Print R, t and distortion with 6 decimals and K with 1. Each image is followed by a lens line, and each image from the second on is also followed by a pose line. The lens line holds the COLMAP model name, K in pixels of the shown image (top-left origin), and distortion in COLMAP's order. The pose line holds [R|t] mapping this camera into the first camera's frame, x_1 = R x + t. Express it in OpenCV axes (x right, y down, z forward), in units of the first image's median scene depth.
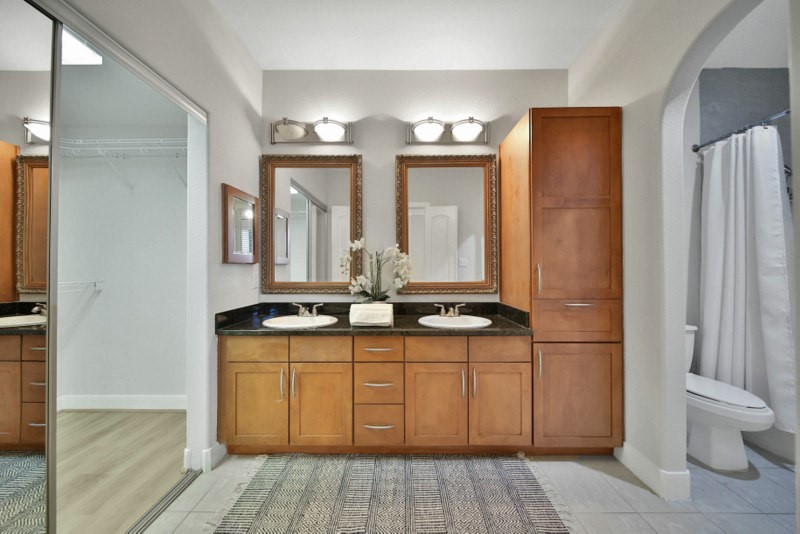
lens RADIAL K [[288.1, 0, 396.7], [0, 288.1, 267.2], [0, 0, 1]] dist [-0.009997, -0.000077]
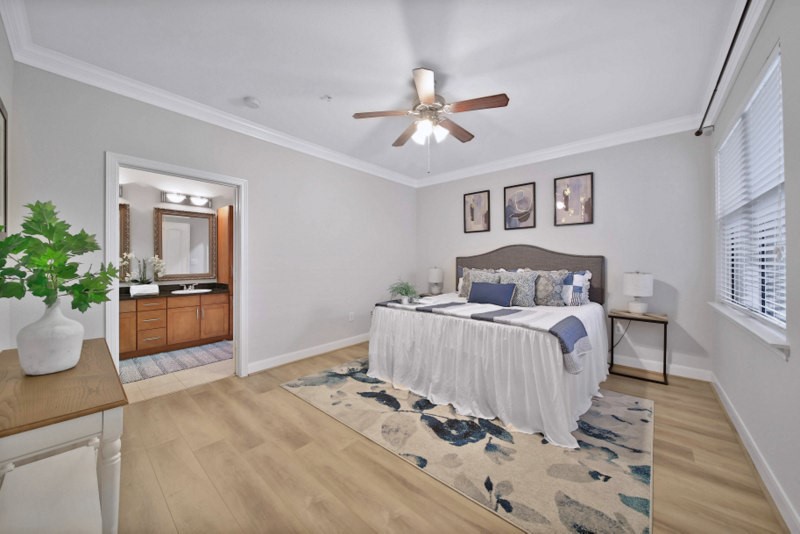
lens RADIAL K [[287.1, 0, 402.9], [0, 287.1, 262.6], [0, 0, 1]] dist [-0.000402, 0.000006]
pose [[0.644177, 0.001898, 0.764874, -0.425064], [-0.008717, 0.999950, 0.004861, -0.055034], [-0.764827, -0.009799, 0.644162, -1.583066]]
